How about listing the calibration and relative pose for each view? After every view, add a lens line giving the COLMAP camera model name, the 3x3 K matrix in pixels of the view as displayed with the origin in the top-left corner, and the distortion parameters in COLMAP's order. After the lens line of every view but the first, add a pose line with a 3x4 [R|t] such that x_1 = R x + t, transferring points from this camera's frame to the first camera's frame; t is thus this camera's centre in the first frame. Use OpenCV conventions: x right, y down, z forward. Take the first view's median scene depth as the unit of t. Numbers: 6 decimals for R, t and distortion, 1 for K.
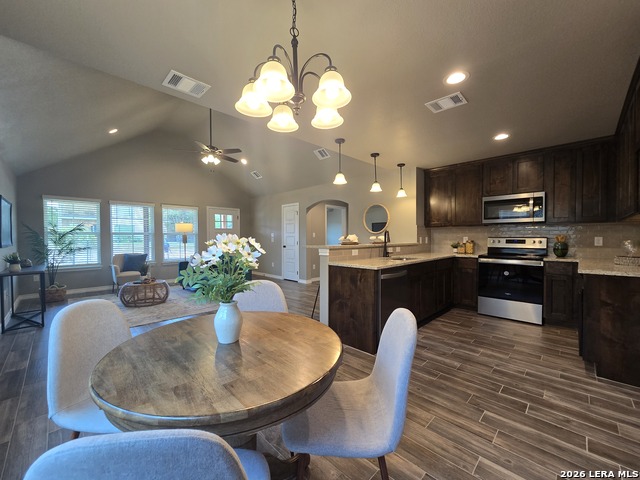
lens RADIAL K [[262.1, 0, 317.7], [0, 262.1, 242.7], [0, 0, 1]] dist [-0.001212, -0.000026]
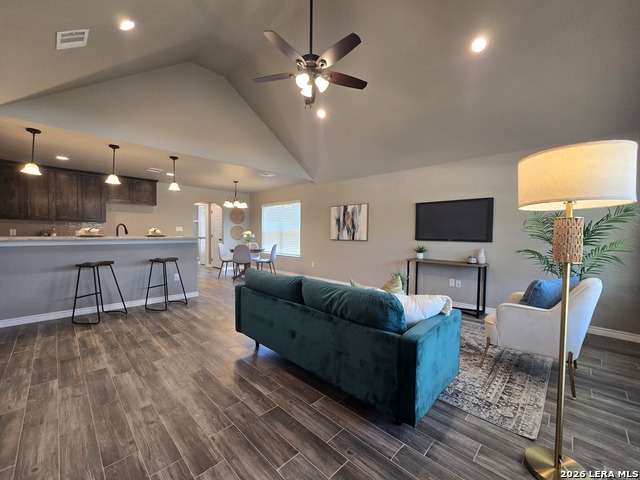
lens RADIAL K [[262.1, 0, 317.7], [0, 262.1, 242.7], [0, 0, 1]] dist [-0.001212, -0.000026]
pose [[-0.999973, -0.007041, -0.002063, -0.509264], [-0.007150, 0.998255, 0.058624, -0.034187], [0.001646, 0.058637, -0.998278, 1.864822]]
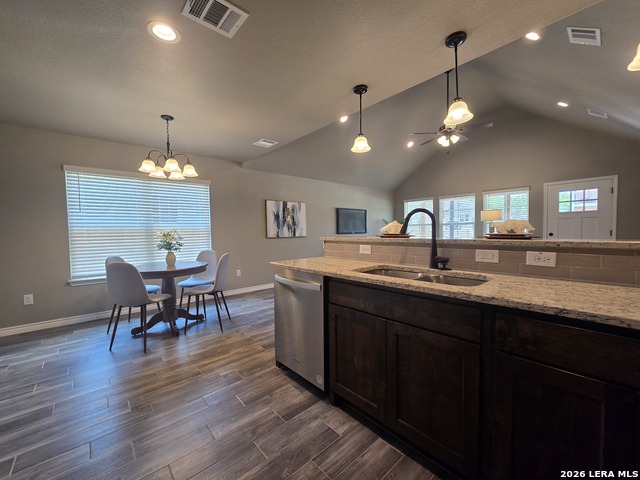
lens RADIAL K [[263.8, 0, 320.0], [0, 263.8, 240.0], [0, 0, 1]] dist [0.000117, 0.000037]
pose [[-0.059745, 0.040420, -0.997395, 0.653180], [-0.005976, 0.999147, 0.040849, -0.010356], [0.998196, 0.008401, -0.059453, 0.743195]]
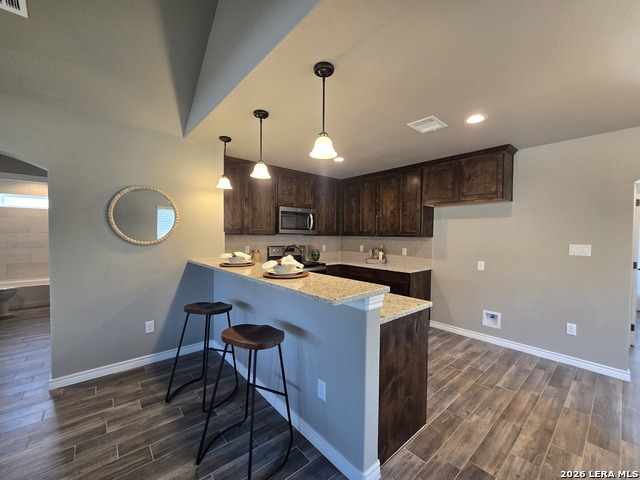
lens RADIAL K [[262.1, 0, 317.7], [0, 262.1, 242.7], [0, 0, 1]] dist [-0.001212, -0.000026]
pose [[0.080950, -0.026265, 0.996372, -0.329995], [0.009708, 0.999626, 0.025562, -0.060978], [-0.996671, 0.007603, 0.081174, 0.773442]]
